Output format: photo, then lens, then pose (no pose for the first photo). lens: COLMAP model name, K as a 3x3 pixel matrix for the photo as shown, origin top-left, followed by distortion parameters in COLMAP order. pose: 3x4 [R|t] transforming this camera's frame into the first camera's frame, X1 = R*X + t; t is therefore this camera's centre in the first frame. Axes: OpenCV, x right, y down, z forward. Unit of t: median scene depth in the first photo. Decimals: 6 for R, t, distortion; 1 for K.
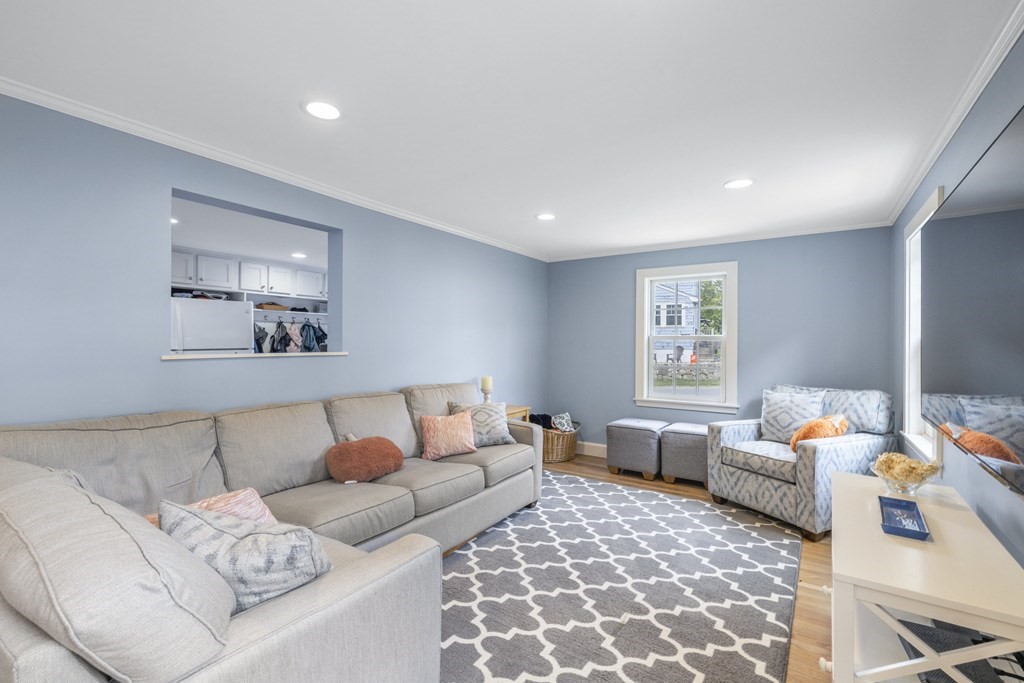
lens RADIAL K [[443.6, 0, 513.1], [0, 443.6, 343.5], [0, 0, 1]] dist [0.003423, 0.000383]
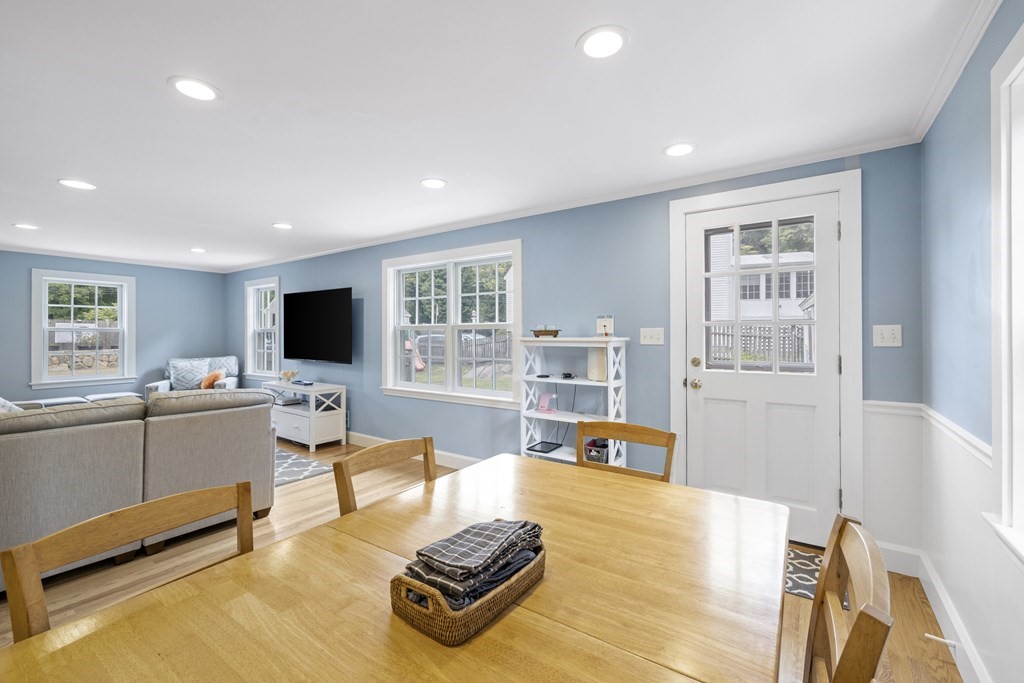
lens RADIAL K [[427.5, 0, 511.9], [0, 427.5, 335.9], [0, 0, 1]] dist [-0.004275, -0.000088]
pose [[0.009436, -0.008026, 0.999923, -1.041388], [0.002859, 0.999964, 0.007999, -0.000245], [-0.999951, 0.002783, 0.009458, -0.287663]]
